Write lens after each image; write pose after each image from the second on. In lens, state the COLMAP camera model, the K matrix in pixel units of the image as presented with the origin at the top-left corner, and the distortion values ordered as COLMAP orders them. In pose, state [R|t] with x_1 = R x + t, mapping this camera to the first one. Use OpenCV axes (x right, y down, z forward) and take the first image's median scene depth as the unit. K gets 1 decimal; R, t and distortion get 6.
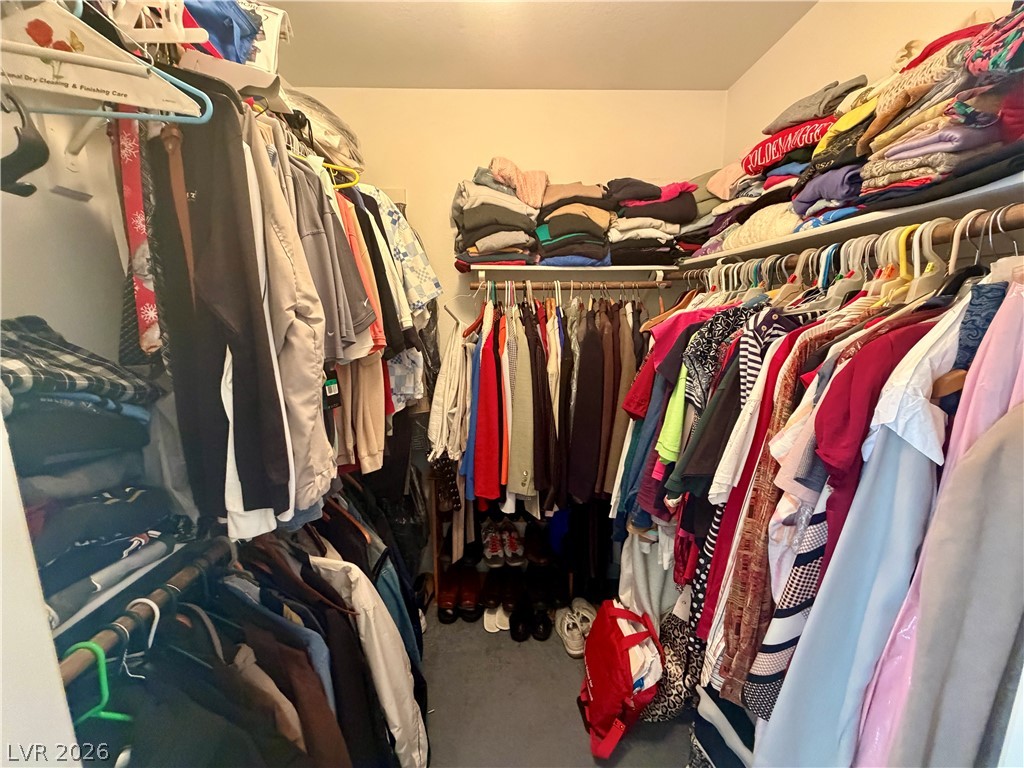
lens RADIAL K [[406.8, 0, 511.4], [0, 406.8, 384.8], [0, 0, 1]] dist [-0.000503, 0.000008]
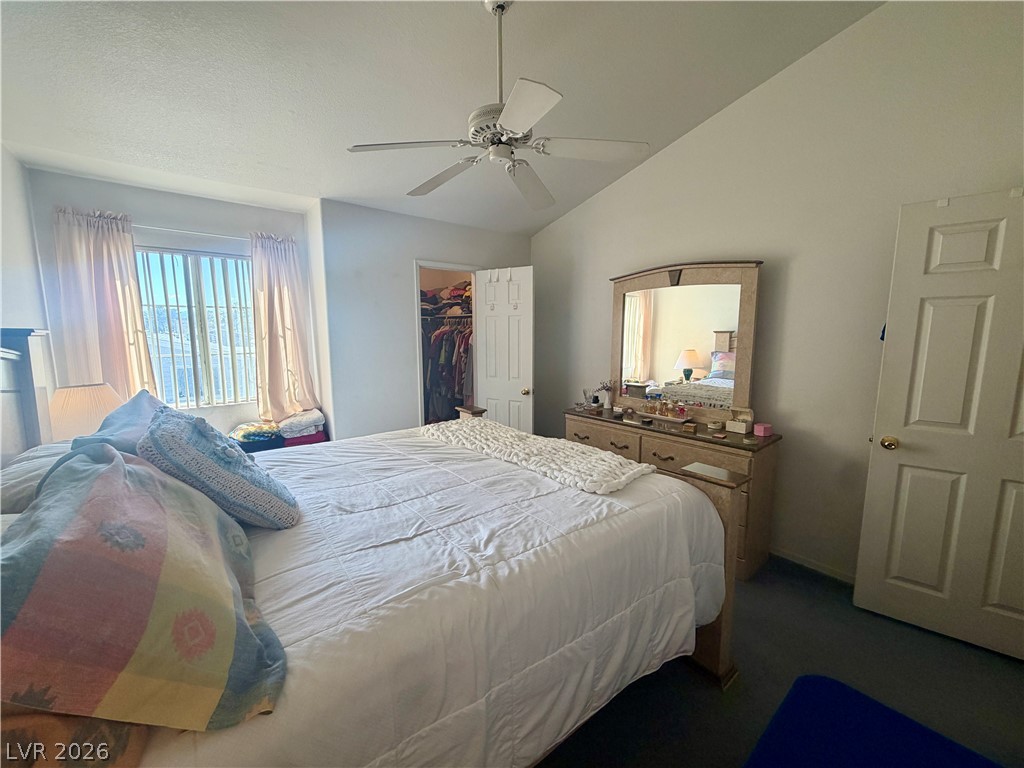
lens RADIAL K [[406.8, 0, 512.4], [0, 406.8, 382.2], [0, 0, 1]] dist [-0.000503, 0.000008]
pose [[0.791809, -0.081575, 0.605296, -1.709168], [0.124191, 0.991841, -0.028790, 0.604146], [-0.598009, 0.097968, 0.795480, -2.953335]]
